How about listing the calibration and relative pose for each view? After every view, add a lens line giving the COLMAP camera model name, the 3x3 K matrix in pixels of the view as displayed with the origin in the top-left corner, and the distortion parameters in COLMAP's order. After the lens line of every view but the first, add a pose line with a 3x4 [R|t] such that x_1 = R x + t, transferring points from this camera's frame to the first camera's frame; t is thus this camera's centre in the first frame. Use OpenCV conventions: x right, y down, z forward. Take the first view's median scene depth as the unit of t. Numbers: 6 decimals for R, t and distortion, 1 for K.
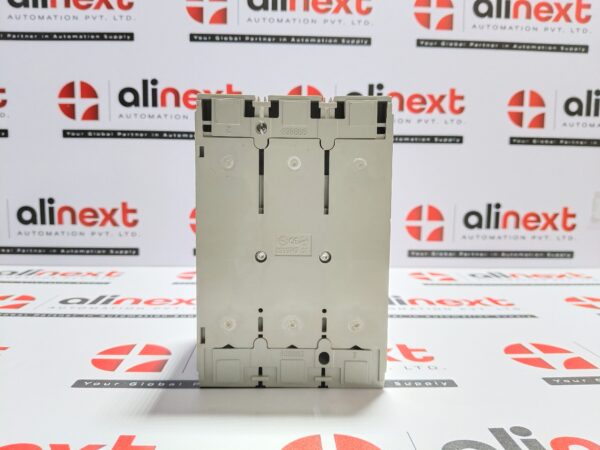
lens RADIAL K [[456.0, 0, 300.0], [0, 456.0, 225.0], [0, 0, 1]] dist [-0.051937, -0.007320]
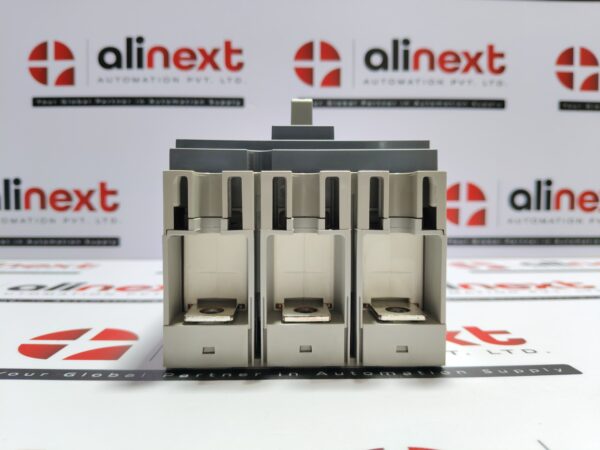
lens RADIAL K [[467.5, 0, 300.0], [0, 467.5, 225.0], [0, 0, 1]] dist [-0.071939, 0.000263]
pose [[0.999892, -0.011818, -0.008680, -0.017913], [0.011297, 0.998267, -0.057748, 0.083507], [0.009347, 0.057644, 0.998293, 0.159612]]
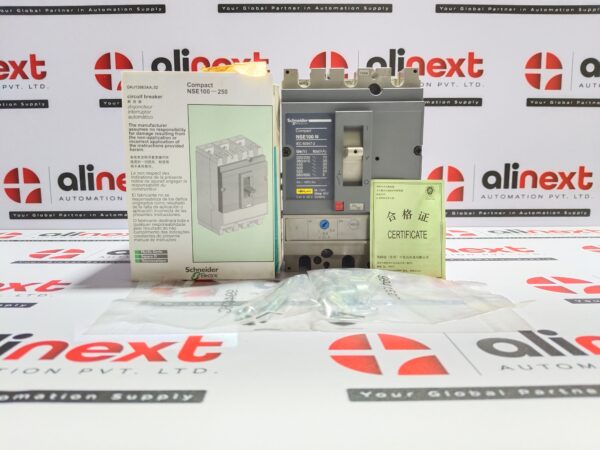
lens RADIAL K [[448.8, 0, 300.0], [0, 448.8, 225.0], [0, 0, 1]] dist [-0.047380, -0.003523]
pose [[0.999479, -0.013462, -0.029329, -0.030704], [0.014361, 0.999427, 0.030655, 0.057690], [0.028899, -0.031060, 0.999100, -0.038511]]
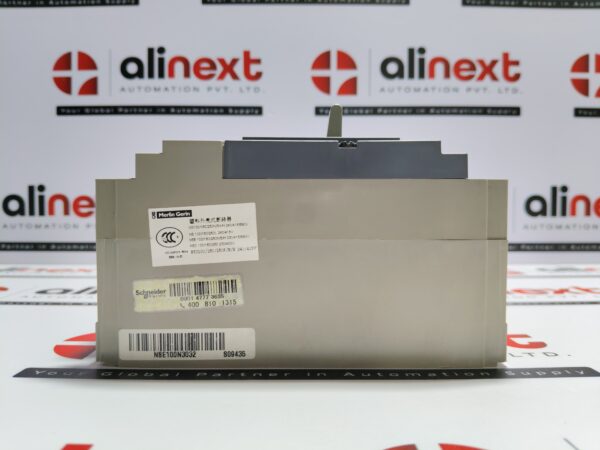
lens RADIAL K [[464.2, 0, 300.0], [0, 464.2, 225.0], [0, 0, 1]] dist [-0.061794, -0.005693]
pose [[0.999380, -0.011392, -0.033311, -0.028794], [0.009000, 0.997429, -0.071091, 0.084434], [0.034035, 0.070747, 0.996913, 0.149703]]
